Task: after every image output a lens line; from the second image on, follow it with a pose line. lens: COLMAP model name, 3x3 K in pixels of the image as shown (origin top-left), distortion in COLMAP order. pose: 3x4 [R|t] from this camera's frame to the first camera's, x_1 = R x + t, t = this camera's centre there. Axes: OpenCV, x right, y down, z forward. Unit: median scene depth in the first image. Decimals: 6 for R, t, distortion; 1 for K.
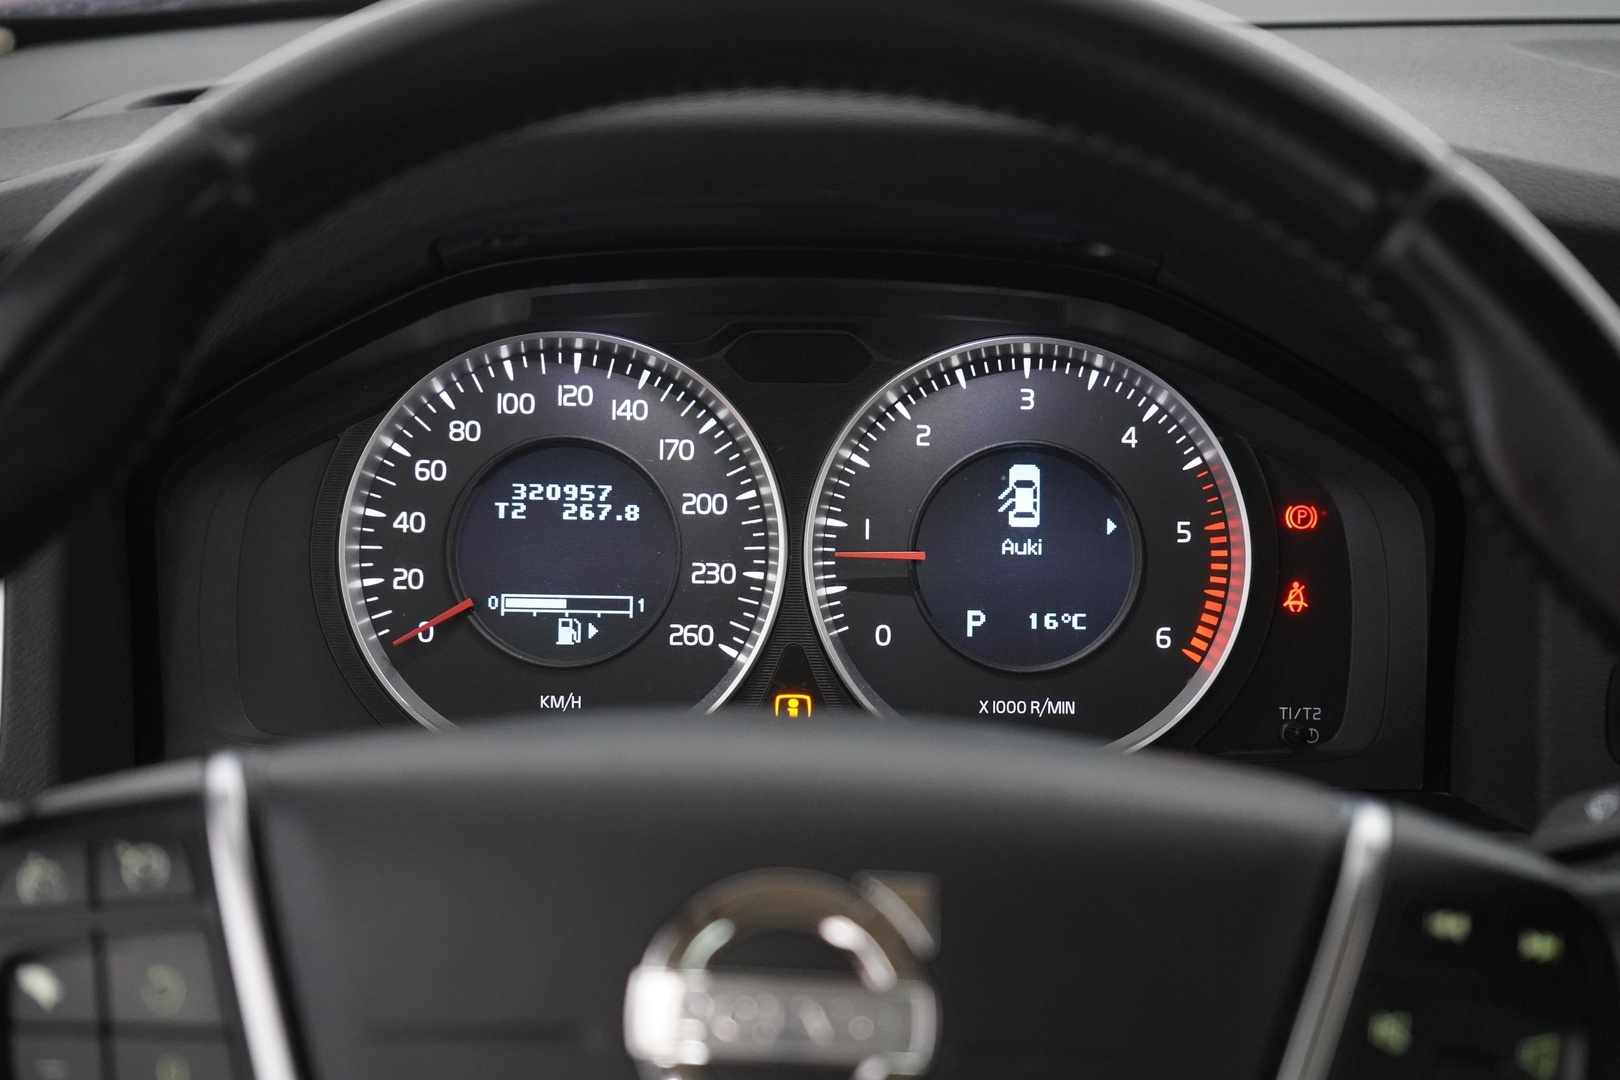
lens RADIAL K [[3359.1, 0, 809.7], [0, 3359.1, 529.5], [0, 0, 1]] dist [-0.168994, 0.000000]
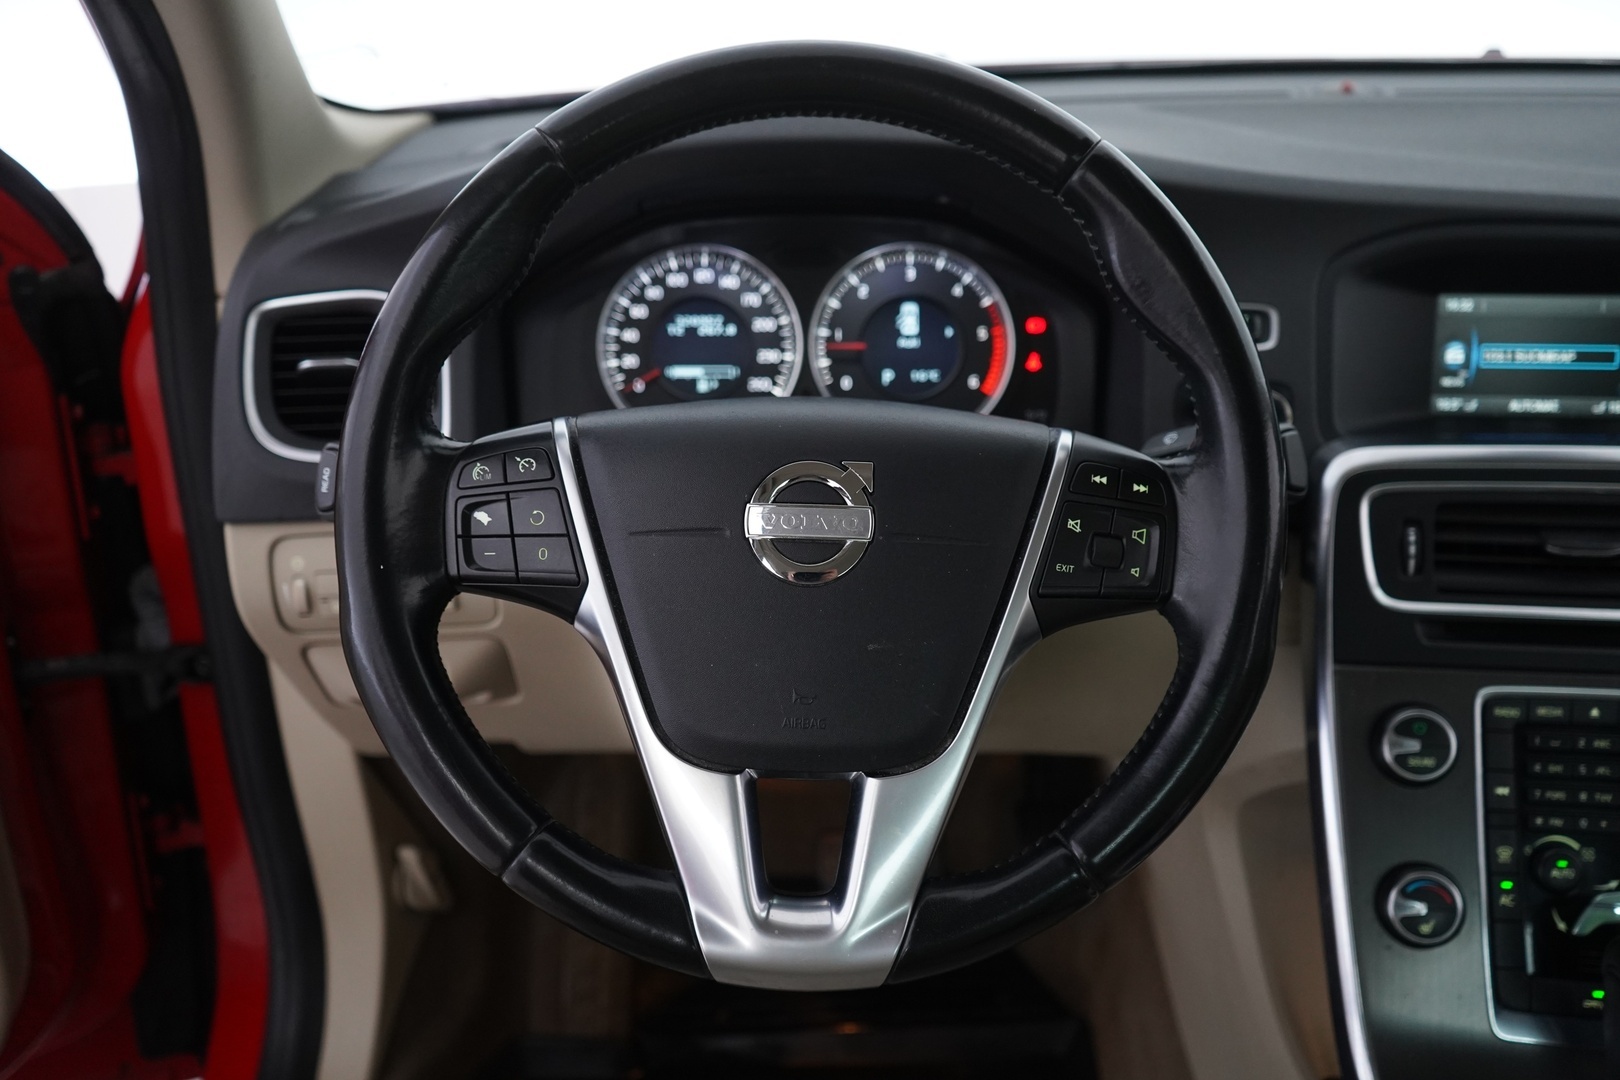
lens RADIAL K [[1620.9, 0, 813.4], [0, 1620.9, 542.8], [0, 0, 1]] dist [0.019146, 0.000000]
pose [[0.999819, -0.018456, 0.004683, -0.006940], [0.017919, 0.995192, 0.096286, 0.033182], [-0.006438, -0.096184, 0.995343, -0.071426]]
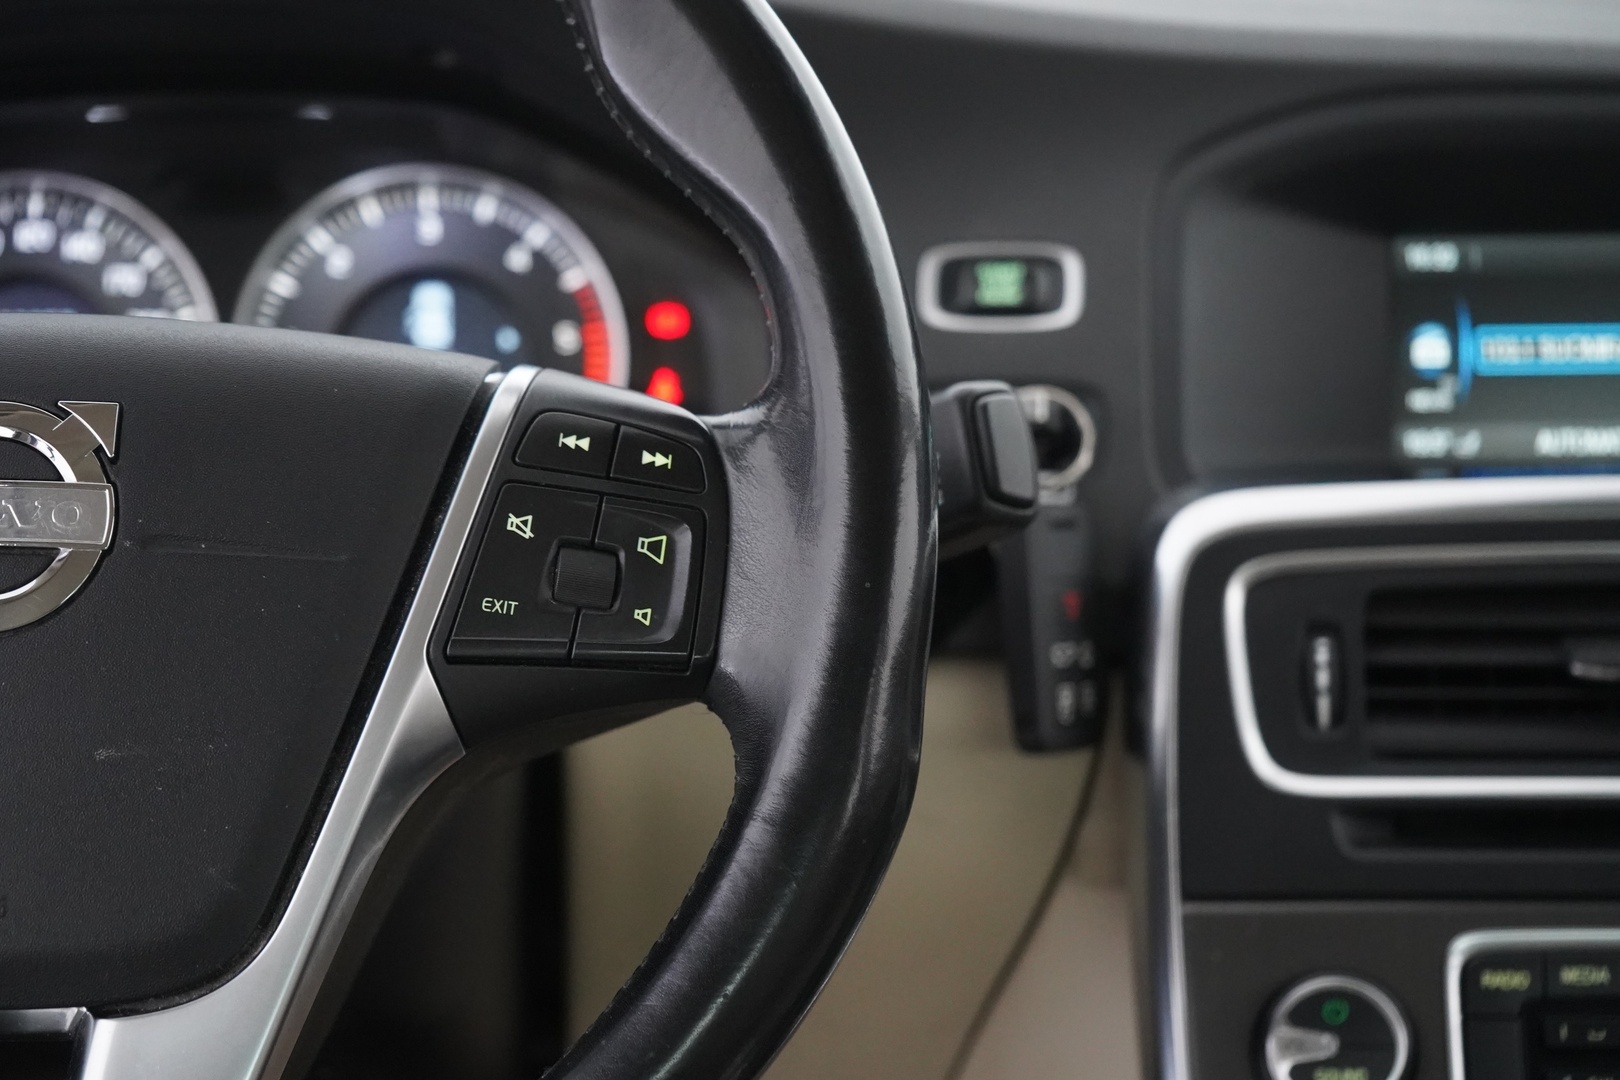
lens RADIAL K [[3114.6, 0, 806.7], [0, 3114.6, 545.8], [0, 0, 1]] dist [-0.051768, 0.000000]
pose [[0.998378, -0.030095, 0.048319, 0.141278], [0.033543, 0.996825, -0.072209, 0.153477], [-0.045992, 0.073712, 0.996218, -0.065359]]
